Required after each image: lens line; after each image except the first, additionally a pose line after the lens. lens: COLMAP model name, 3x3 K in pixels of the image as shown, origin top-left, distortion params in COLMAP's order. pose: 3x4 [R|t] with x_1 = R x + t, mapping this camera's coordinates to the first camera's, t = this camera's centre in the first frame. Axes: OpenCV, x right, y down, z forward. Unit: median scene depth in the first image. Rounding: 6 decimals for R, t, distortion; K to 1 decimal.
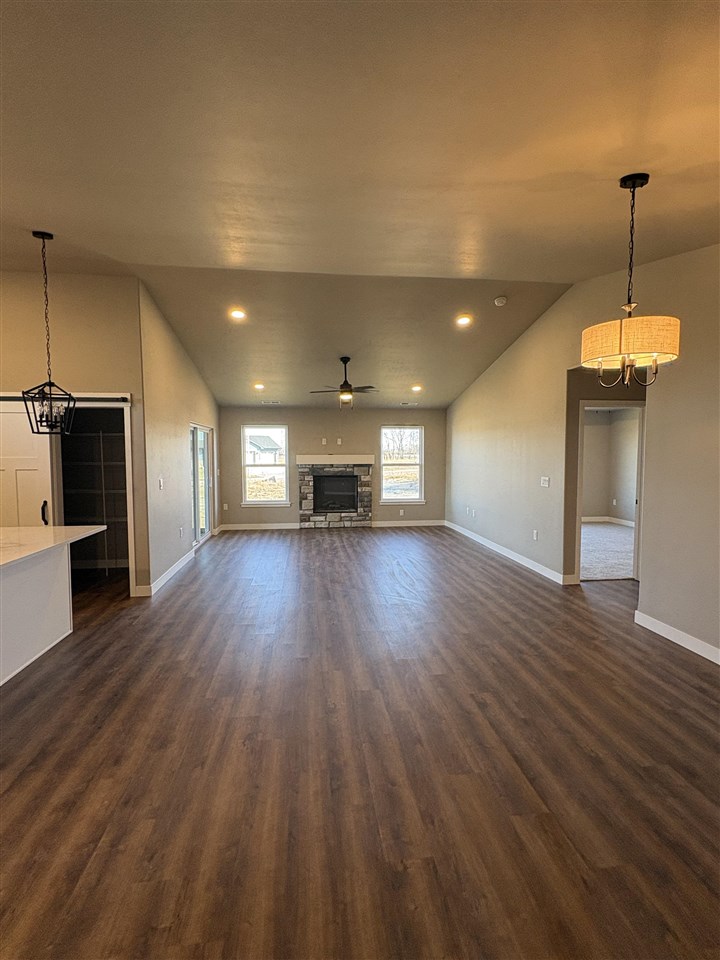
lens RADIAL K [[445.5, 0, 356.6], [0, 445.5, 482.2], [0, 0, 1]] dist [0.005006, 0.000519]
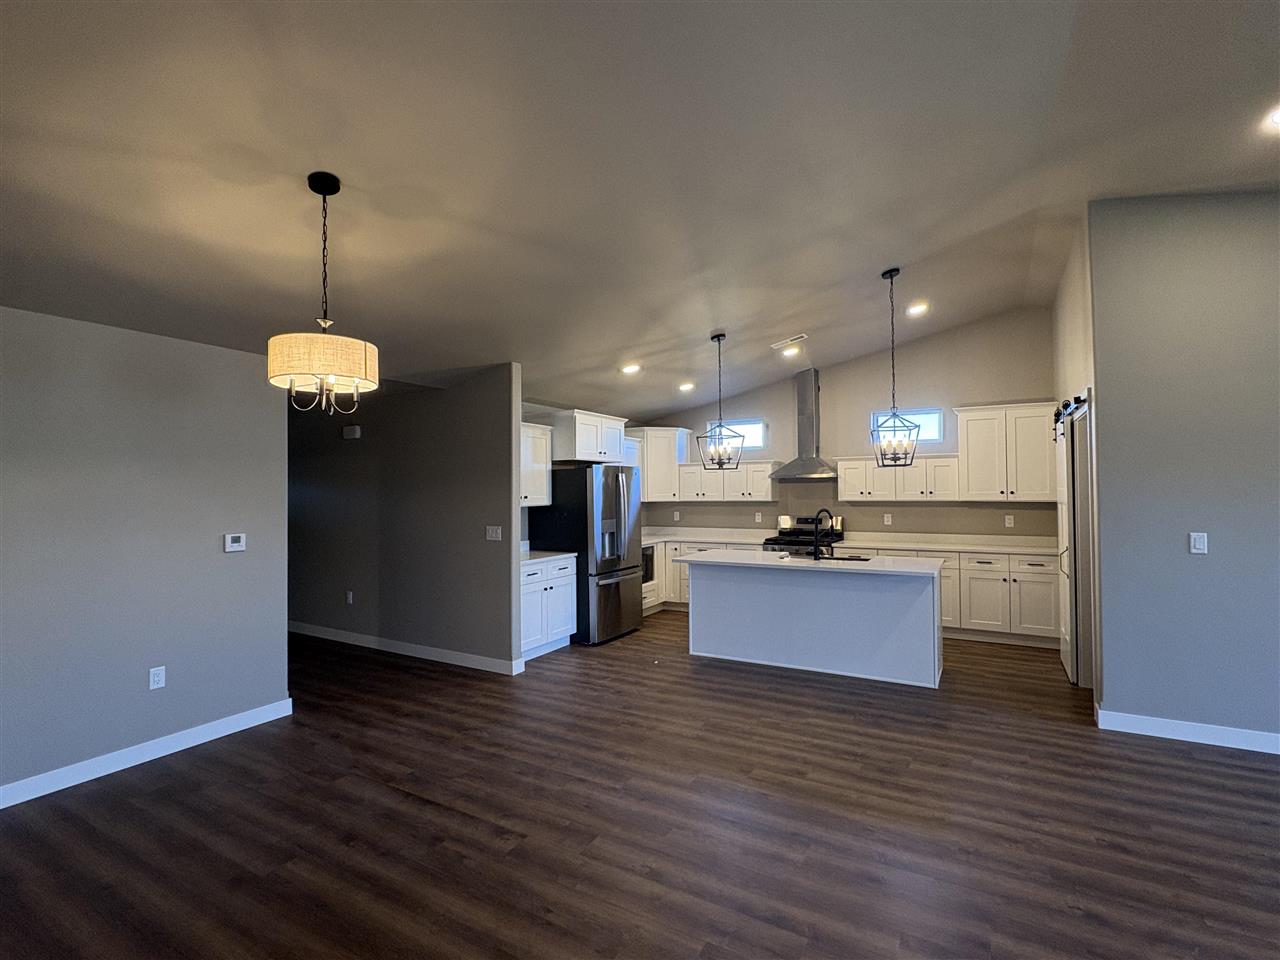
lens RADIAL K [[594.0, 0, 638.6], [0, 594.0, 479.3], [0, 0, 1]] dist [0.005006, 0.000519]
pose [[-0.593839, -0.011808, -0.804497, 0.938092], [-0.039469, 0.999116, 0.014469, -0.098940], [0.803615, 0.040345, -0.593780, 1.737293]]
